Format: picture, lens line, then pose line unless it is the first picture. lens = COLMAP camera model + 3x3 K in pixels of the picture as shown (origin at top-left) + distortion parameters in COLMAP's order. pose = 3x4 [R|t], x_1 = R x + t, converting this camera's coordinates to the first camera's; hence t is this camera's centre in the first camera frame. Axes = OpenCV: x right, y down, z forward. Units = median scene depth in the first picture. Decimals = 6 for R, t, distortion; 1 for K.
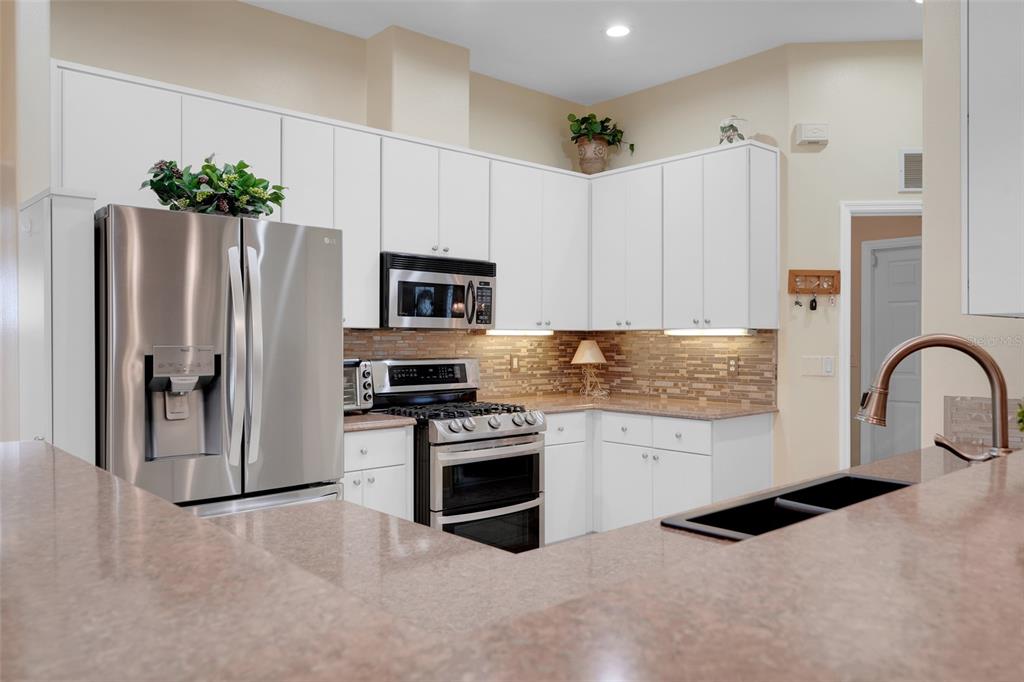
lens RADIAL K [[751.4, 0, 510.3], [0, 751.4, 340.9], [0, 0, 1]] dist [-0.004146, -0.001004]
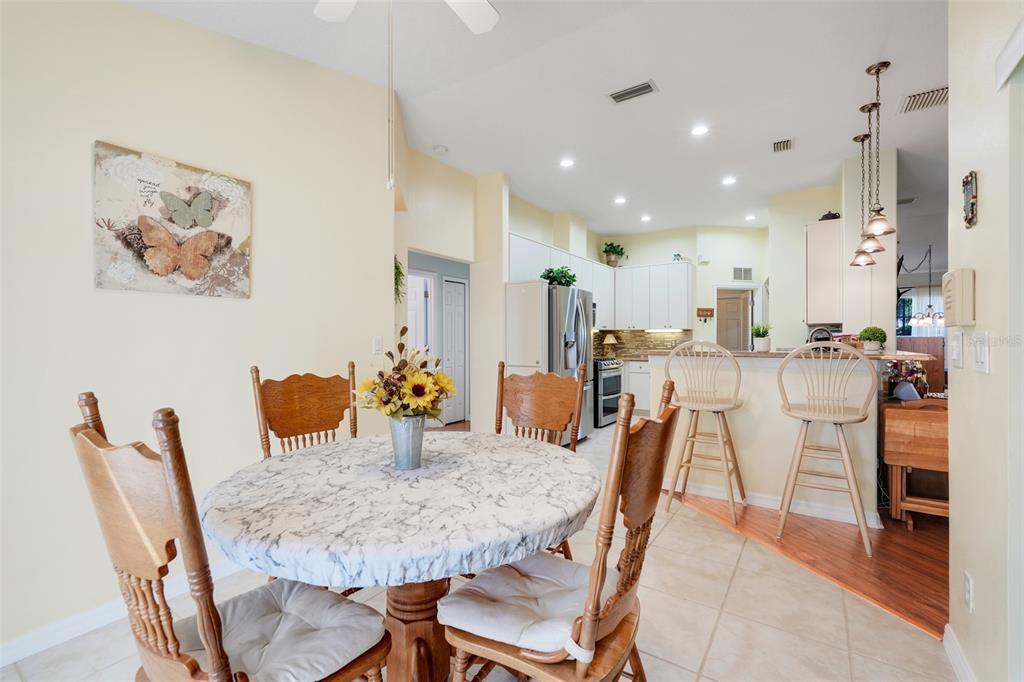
lens RADIAL K [[448.0, 0, 516.8], [0, 448.0, 342.6], [0, 0, 1]] dist [-0.003089, -0.000189]
pose [[0.966159, 0.000976, 0.257945, -0.675594], [-0.001085, 0.999999, 0.000282, 0.032158], [-0.257945, -0.000552, 0.966159, -0.405004]]
